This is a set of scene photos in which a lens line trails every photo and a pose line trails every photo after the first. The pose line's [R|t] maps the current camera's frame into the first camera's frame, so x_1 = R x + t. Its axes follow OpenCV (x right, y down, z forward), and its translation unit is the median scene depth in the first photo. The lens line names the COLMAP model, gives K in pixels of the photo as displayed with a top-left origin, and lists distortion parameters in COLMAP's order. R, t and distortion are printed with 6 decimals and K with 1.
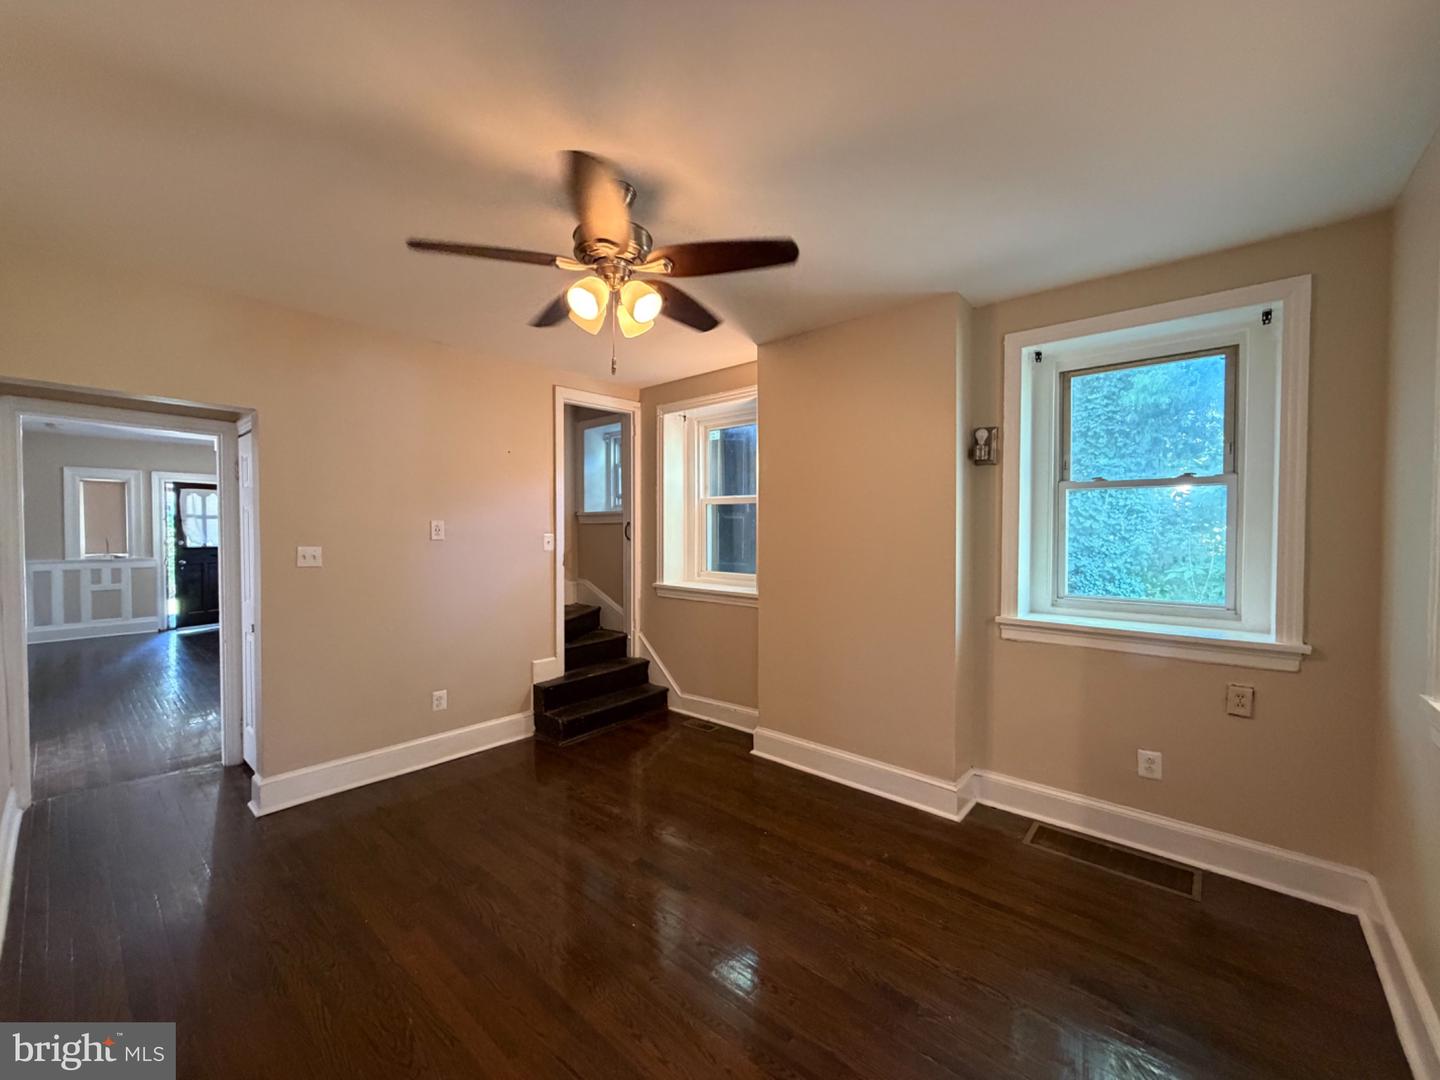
lens RADIAL K [[578.0, 0, 714.8], [0, 578.0, 539.2], [0, 0, 1]] dist [0.000214, 0.000123]
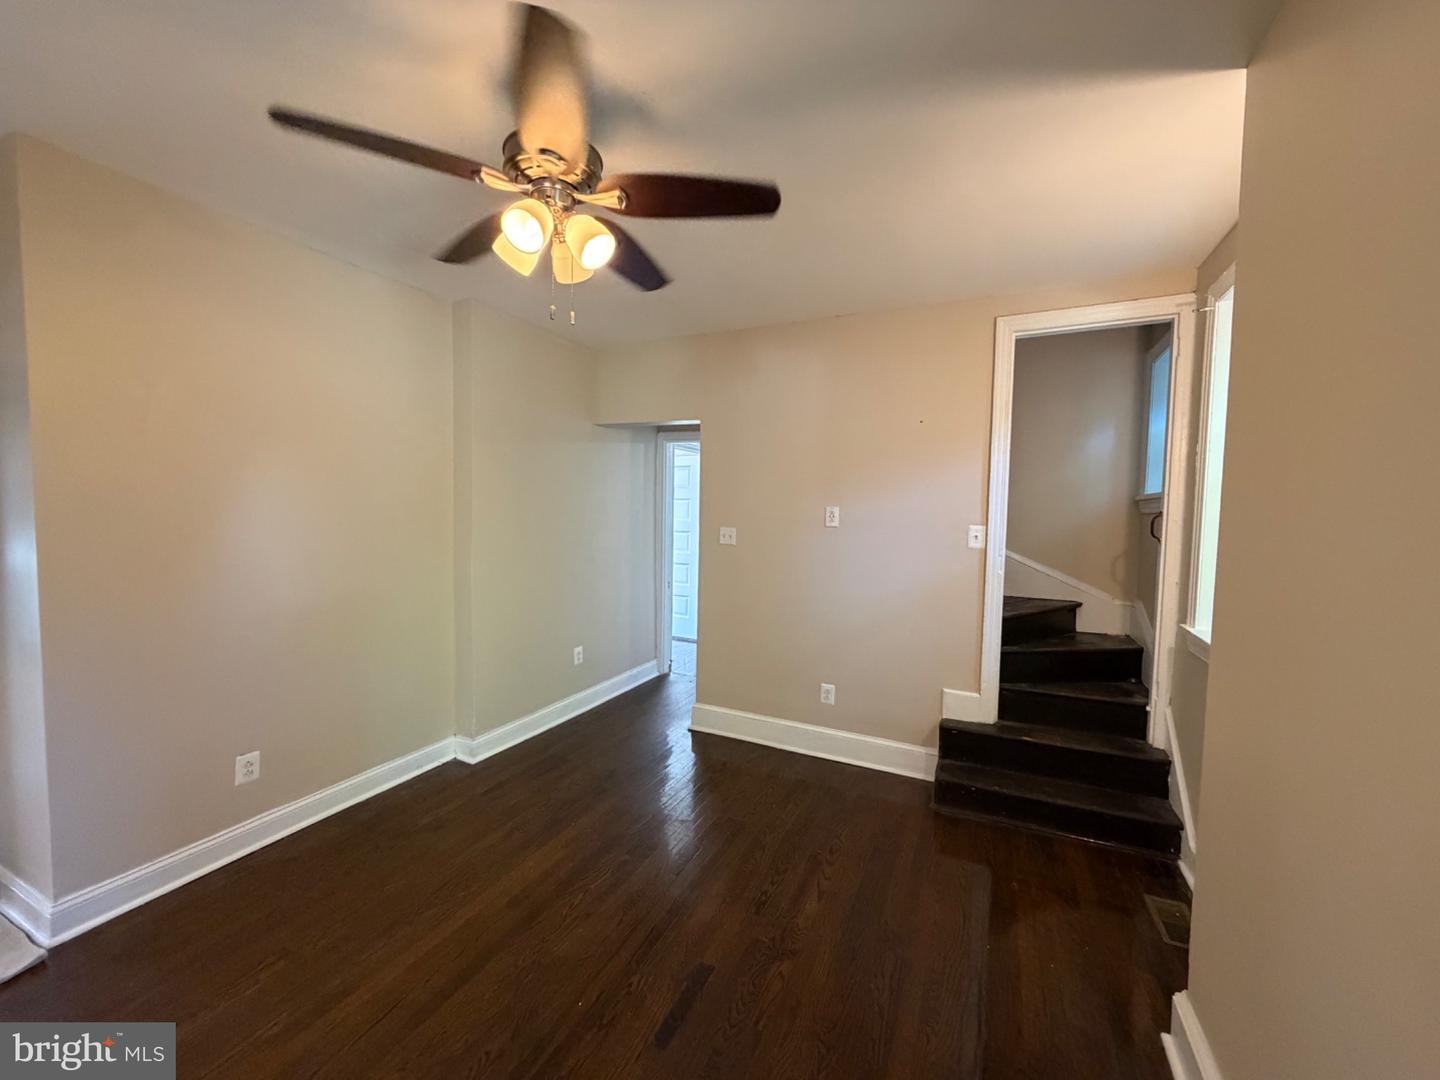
lens RADIAL K [[578.0, 0, 714.8], [0, 578.0, 539.2], [0, 0, 1]] dist [0.000214, 0.000123]
pose [[0.269695, 0.055500, -0.961345, 0.336816], [-0.037768, 0.998179, 0.047031, -0.014023], [0.962205, 0.023624, 0.271300, 0.487177]]
